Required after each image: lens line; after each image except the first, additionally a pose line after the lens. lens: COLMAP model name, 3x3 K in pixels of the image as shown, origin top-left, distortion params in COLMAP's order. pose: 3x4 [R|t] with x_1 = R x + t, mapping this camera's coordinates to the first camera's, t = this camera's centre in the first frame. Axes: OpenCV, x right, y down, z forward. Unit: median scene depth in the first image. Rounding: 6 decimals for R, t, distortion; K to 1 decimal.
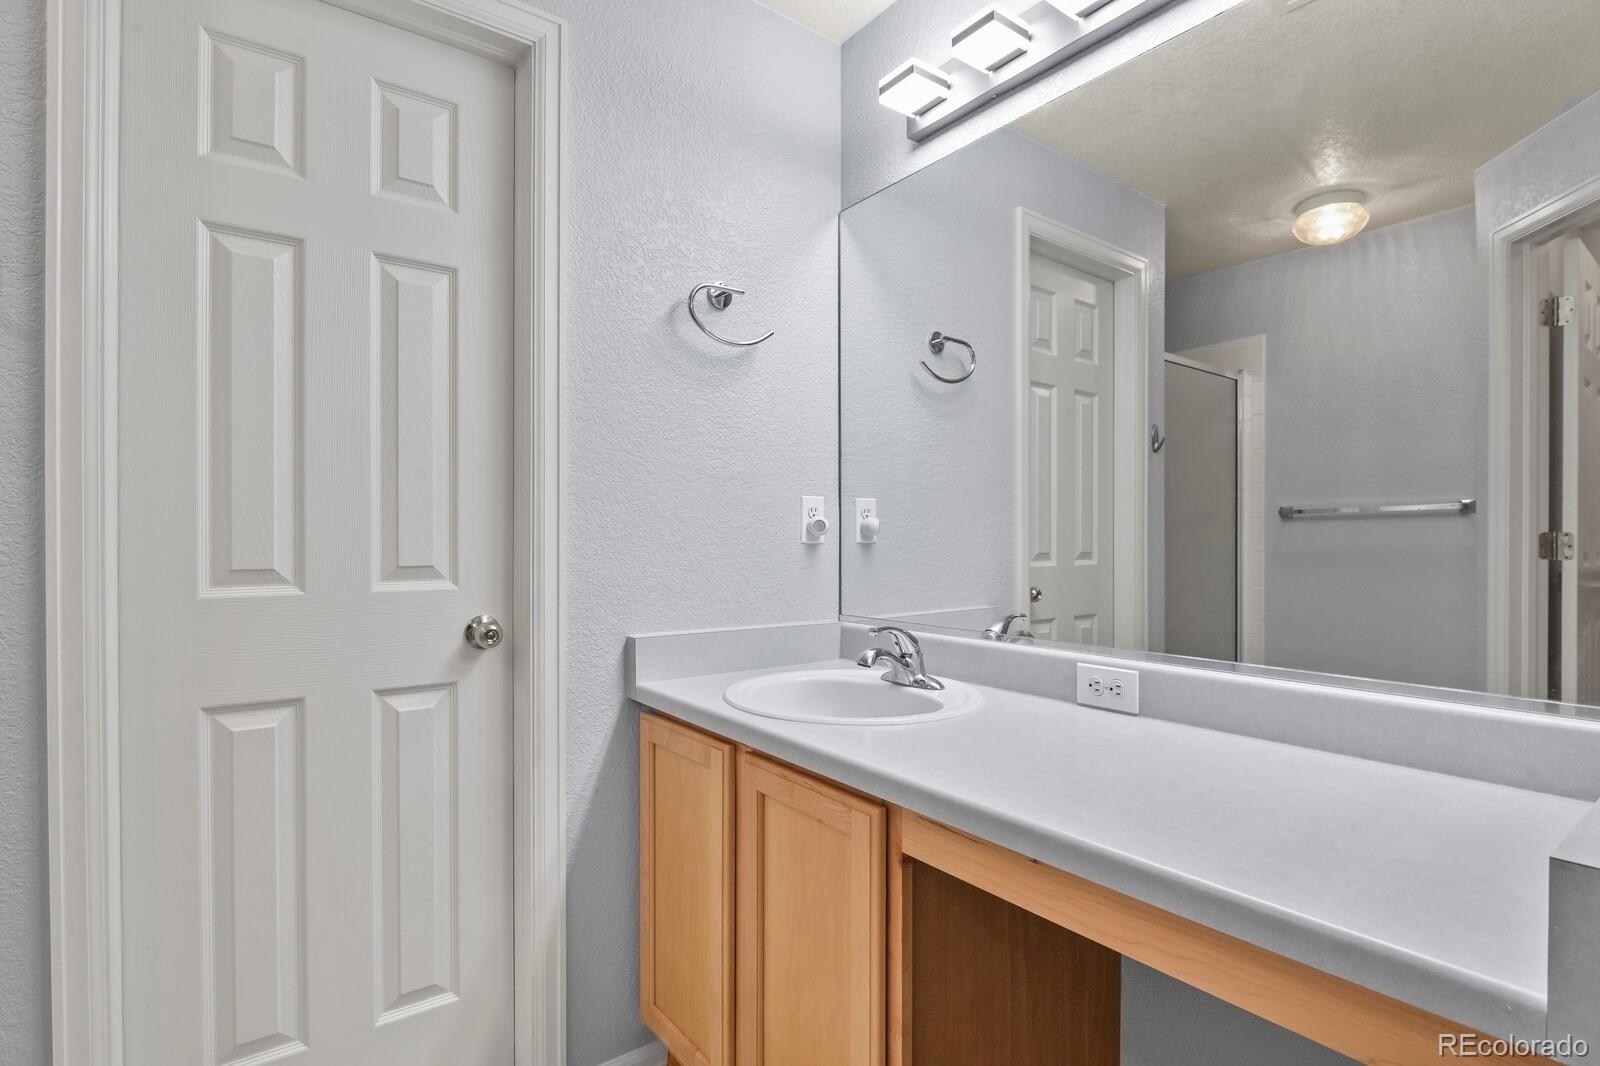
lens RADIAL K [[776.9, 0, 787.6], [0, 776.9, 539.2], [0, 0, 1]] dist [-0.003607, -0.005107]
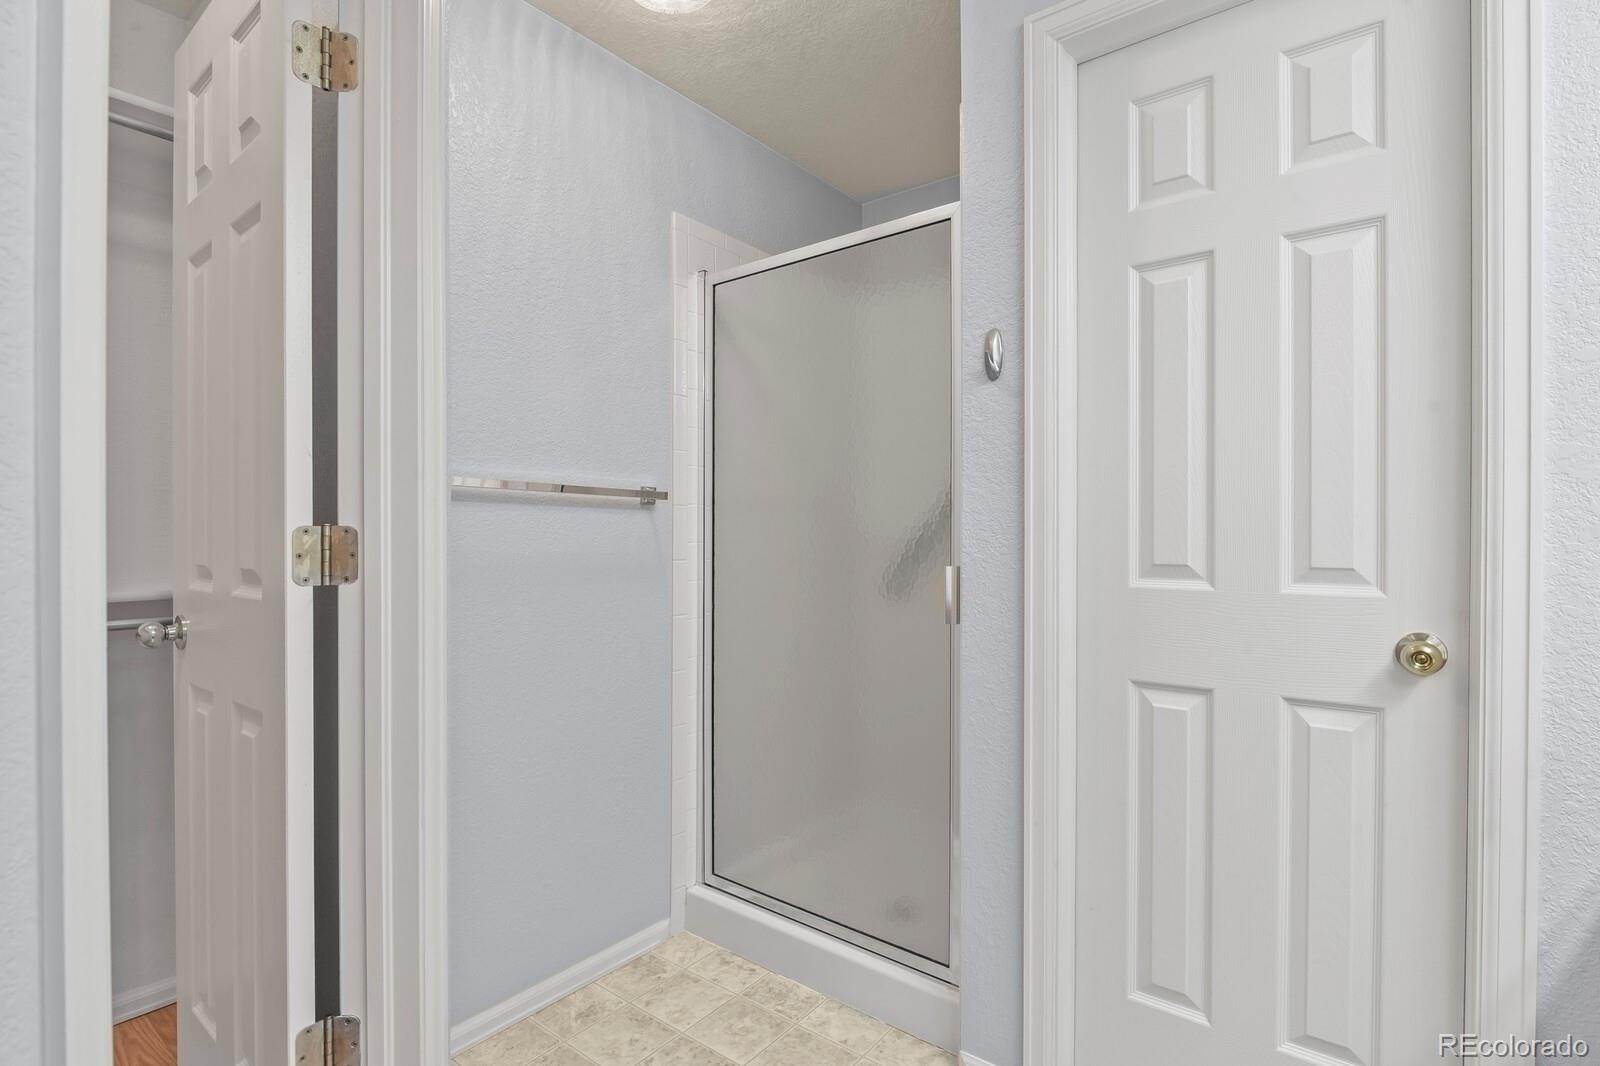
lens RADIAL K [[776.9, 0, 783.5], [0, 776.9, 539.2], [0, 0, 1]] dist [-0.003607, -0.005107]
pose [[0.254137, 0.006177, -0.967149, 0.225301], [-0.003635, 0.999979, 0.005432, -0.001184], [0.967161, 0.002135, 0.254154, 0.166702]]
